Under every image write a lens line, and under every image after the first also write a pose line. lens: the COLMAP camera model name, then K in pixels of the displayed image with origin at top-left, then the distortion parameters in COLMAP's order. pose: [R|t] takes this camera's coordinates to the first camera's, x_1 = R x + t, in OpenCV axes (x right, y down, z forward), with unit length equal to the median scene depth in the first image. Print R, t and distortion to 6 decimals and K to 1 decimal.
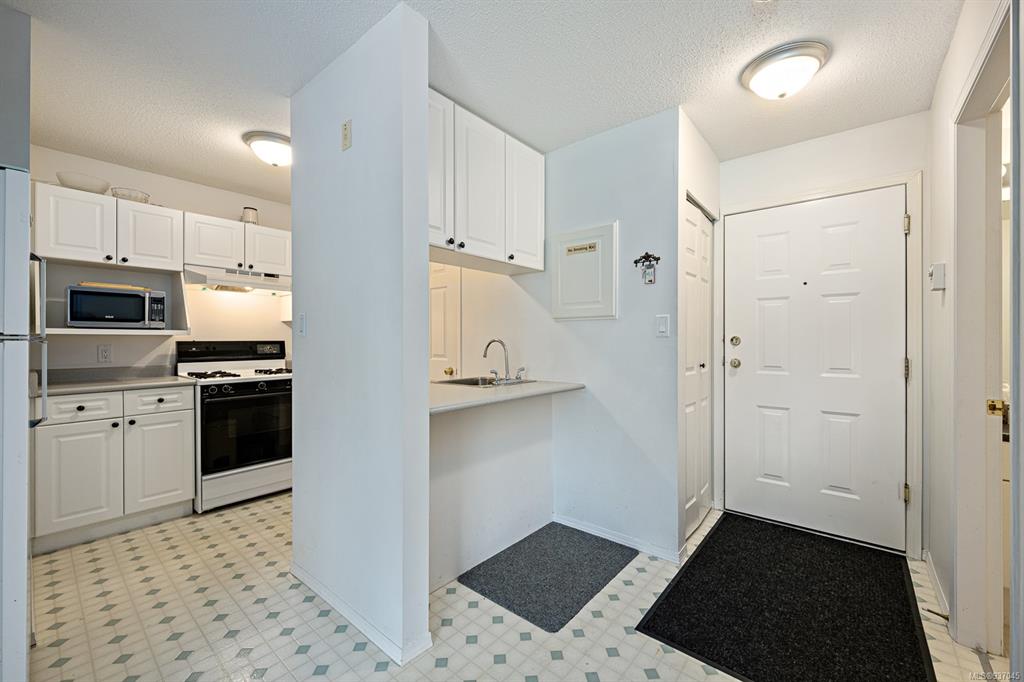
lens RADIAL K [[410.4, 0, 511.0], [0, 410.4, 339.1], [0, 0, 1]] dist [0.002108, -0.001470]
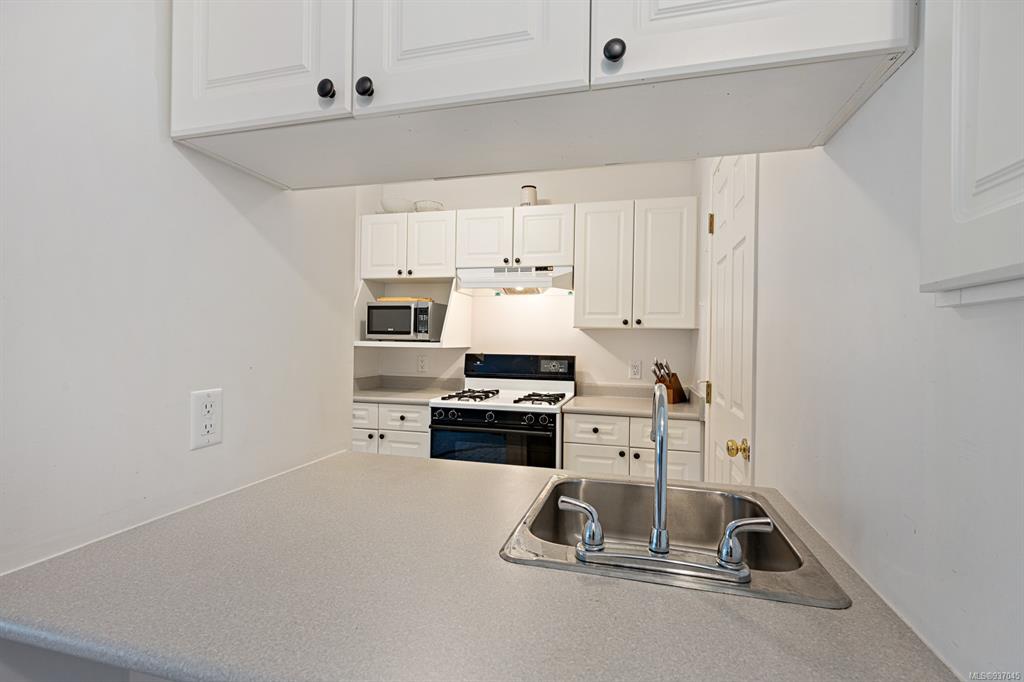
lens RADIAL K [[463.4, 0, 508.9], [0, 463.4, 342.5], [0, 0, 1]] dist [0.002002, 0.000026]
pose [[0.410208, 0.009288, -0.911945, 0.192190], [-0.014544, 0.999888, 0.003642, -0.027729], [0.911876, 0.011770, 0.410297, 0.731219]]
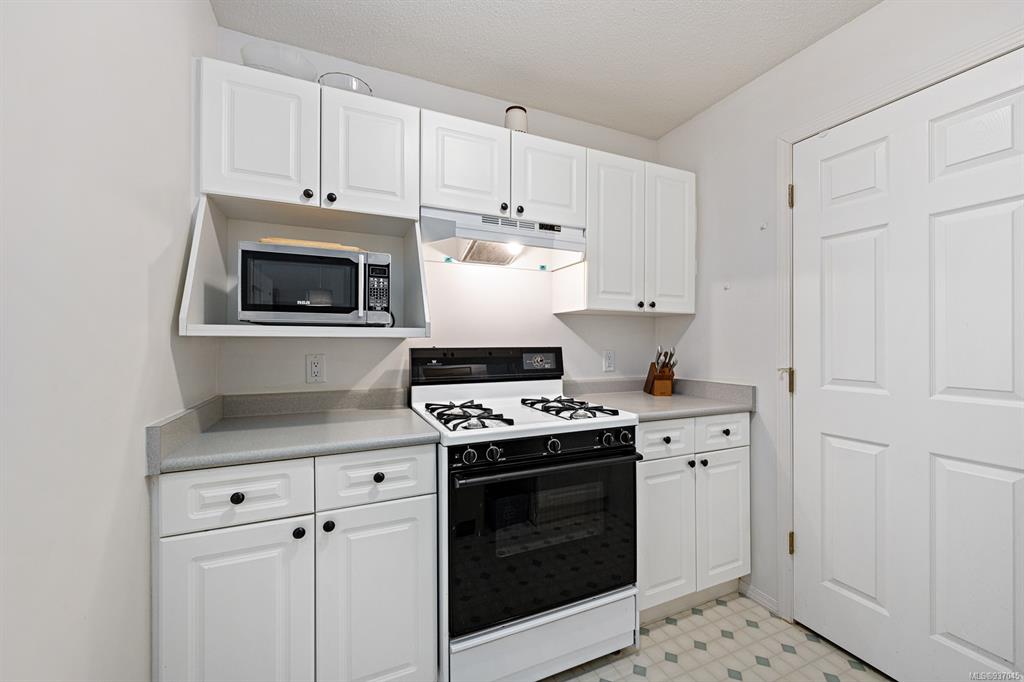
lens RADIAL K [[410.4, 0, 510.8], [0, 410.4, 339.4], [0, 0, 1]] dist [0.002108, -0.001470]
pose [[0.895927, -0.000558, -0.444202, -0.475415], [-0.001181, 0.999993, -0.003640, -0.005875], [0.444200, 0.003786, 0.895919, 0.602279]]
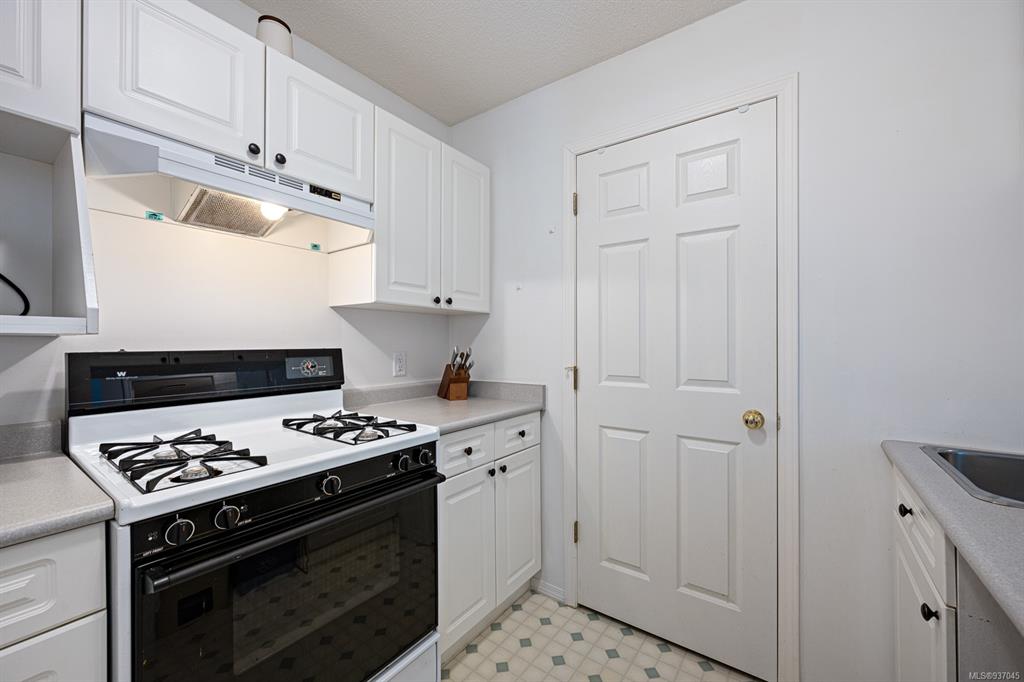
lens RADIAL K [[410.4, 0, 515.6], [0, 410.4, 341.2], [0, 0, 1]] dist [0.002108, -0.001470]
pose [[0.997615, 0.000852, 0.069019, -0.513262], [-0.000804, 0.999999, -0.000721, -0.005386], [-0.069020, 0.000664, 0.997615, 0.700158]]
